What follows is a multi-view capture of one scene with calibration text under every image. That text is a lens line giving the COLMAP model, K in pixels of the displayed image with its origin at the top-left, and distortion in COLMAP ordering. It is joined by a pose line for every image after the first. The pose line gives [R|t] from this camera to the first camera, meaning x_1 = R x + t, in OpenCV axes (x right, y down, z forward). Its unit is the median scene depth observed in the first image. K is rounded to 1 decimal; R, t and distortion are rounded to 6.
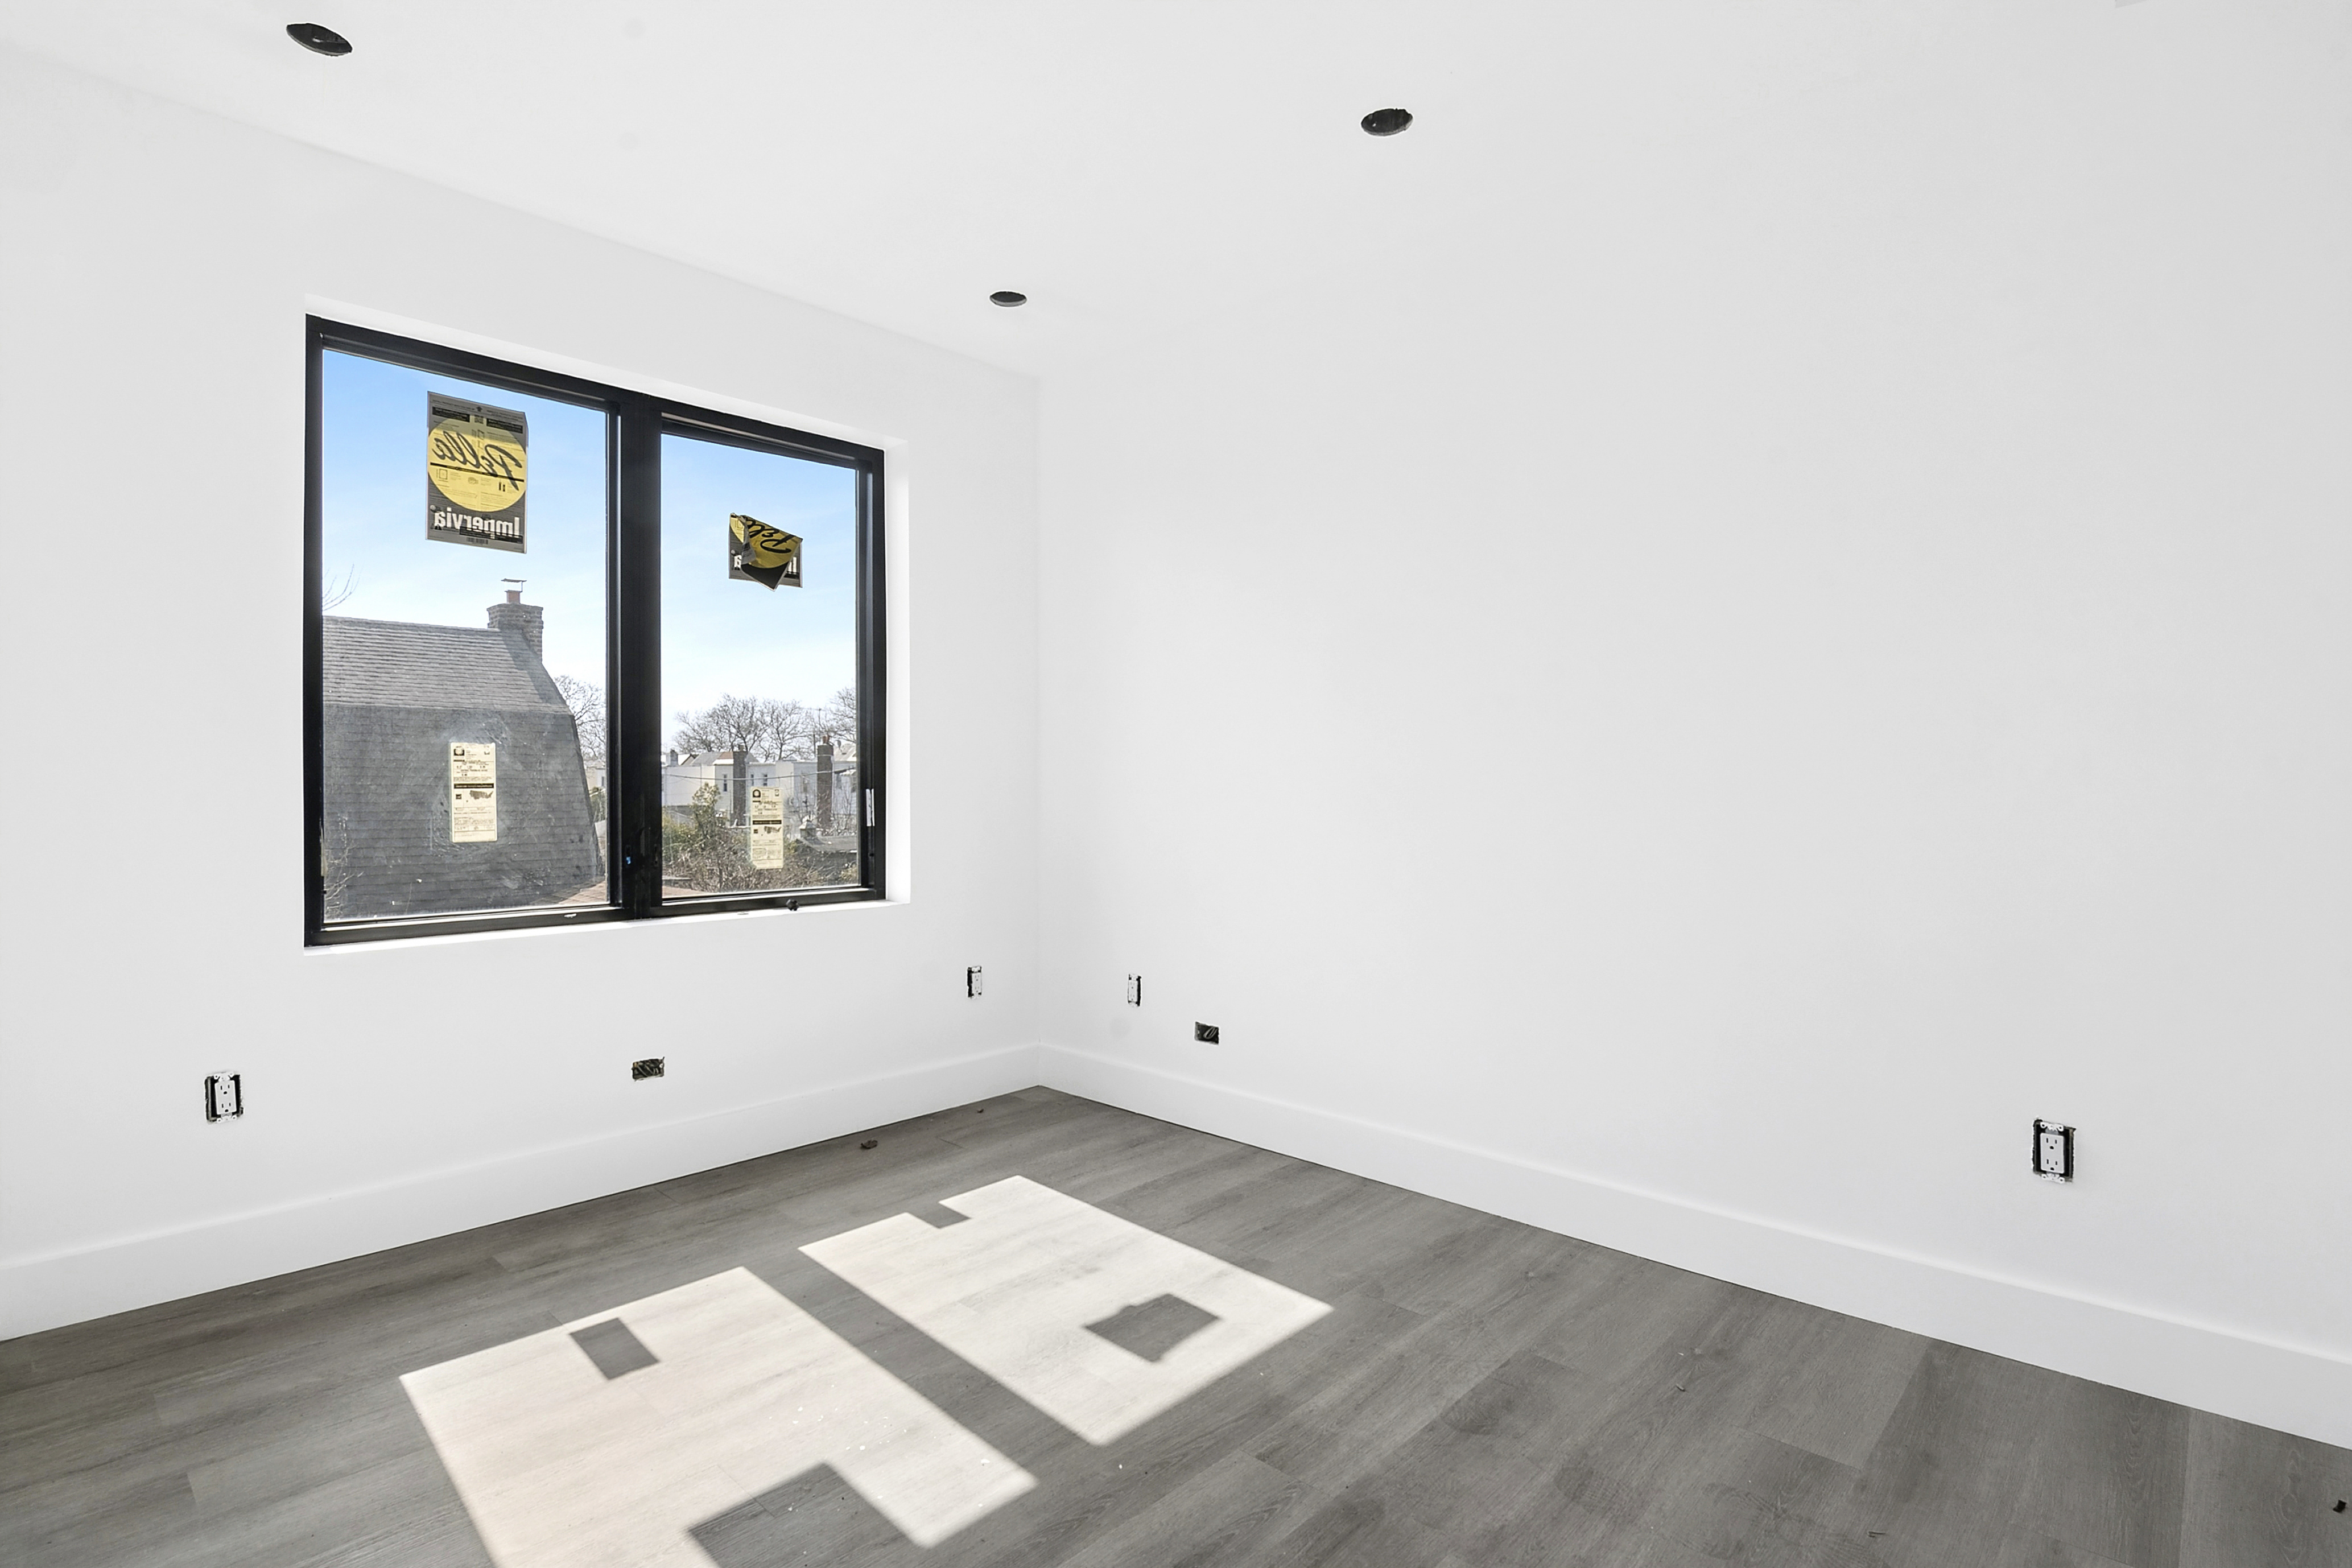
lens RADIAL K [[1188.7, 0, 1176.0], [0, 1188.7, 784.0], [0, 0, 1]] dist [-0.038993, 0.001188]
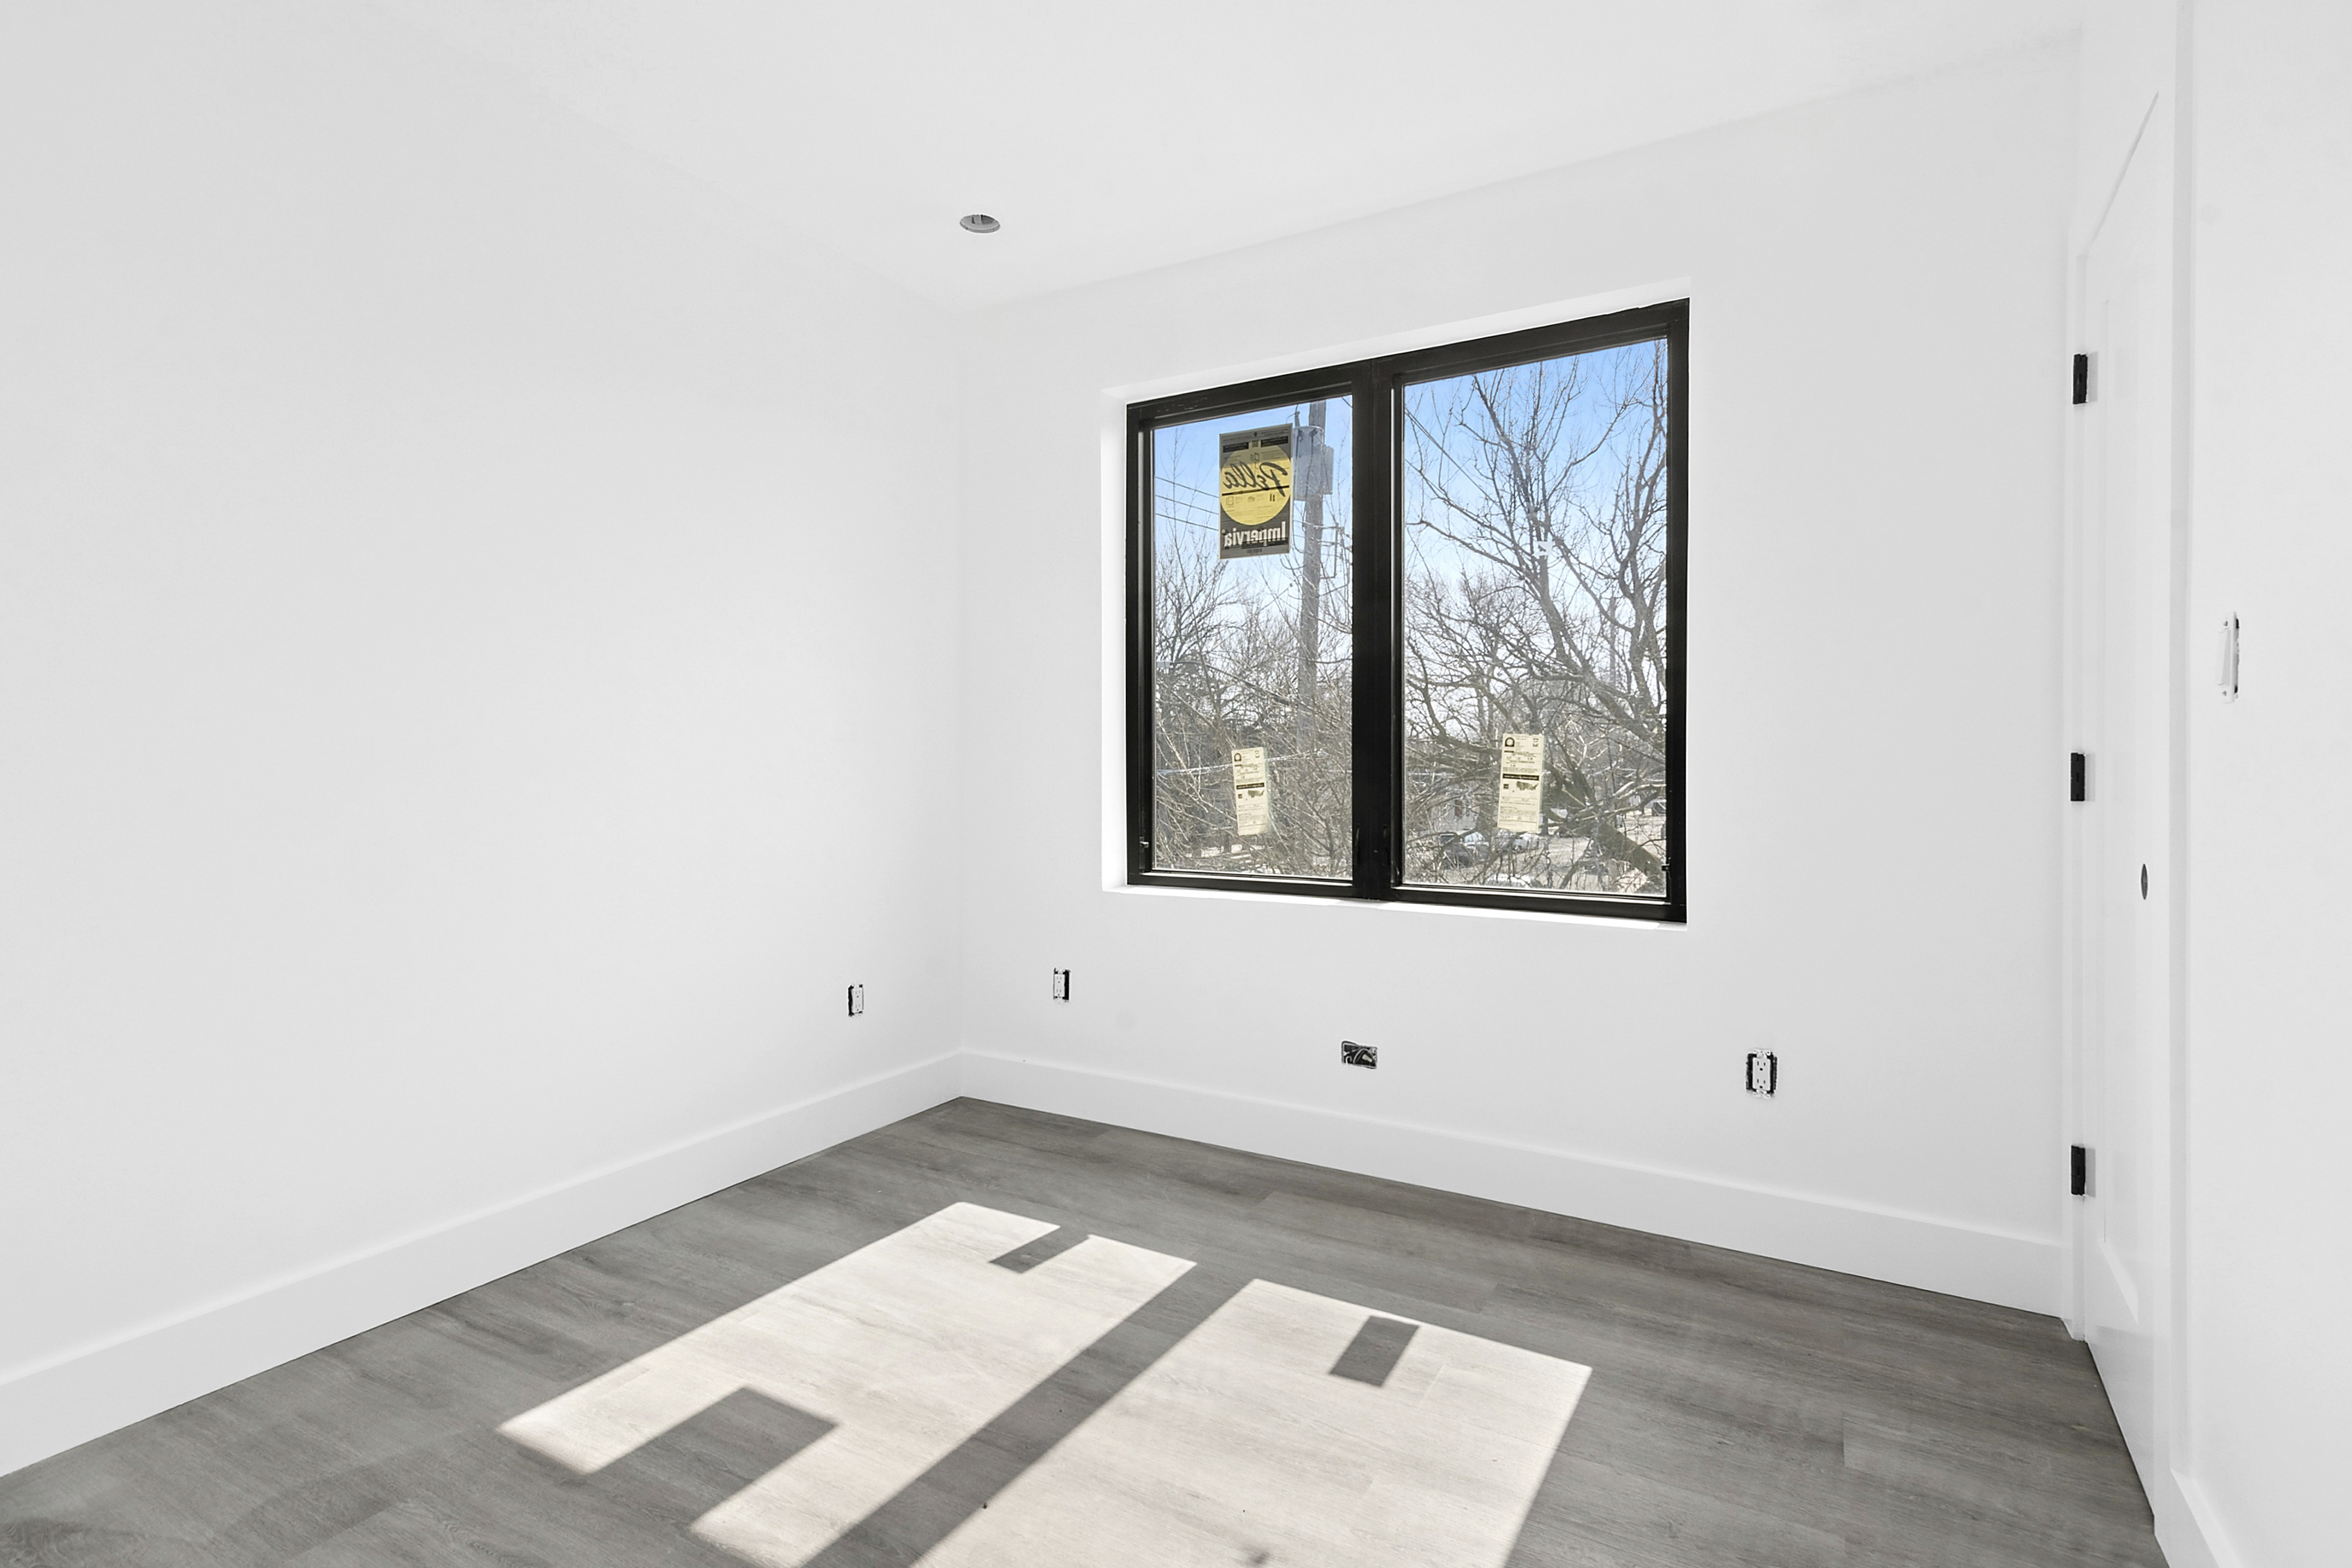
lens RADIAL K [[1148.1, 0, 1176.0], [0, 1148.1, 784.0], [0, 0, 1]] dist [0.002364, 0.000514]
pose [[0.172985, -0.003801, -0.984917, 0.489120], [-0.015469, 0.999859, -0.006576, 0.027562], [0.984803, 0.016373, 0.172901, 0.733339]]
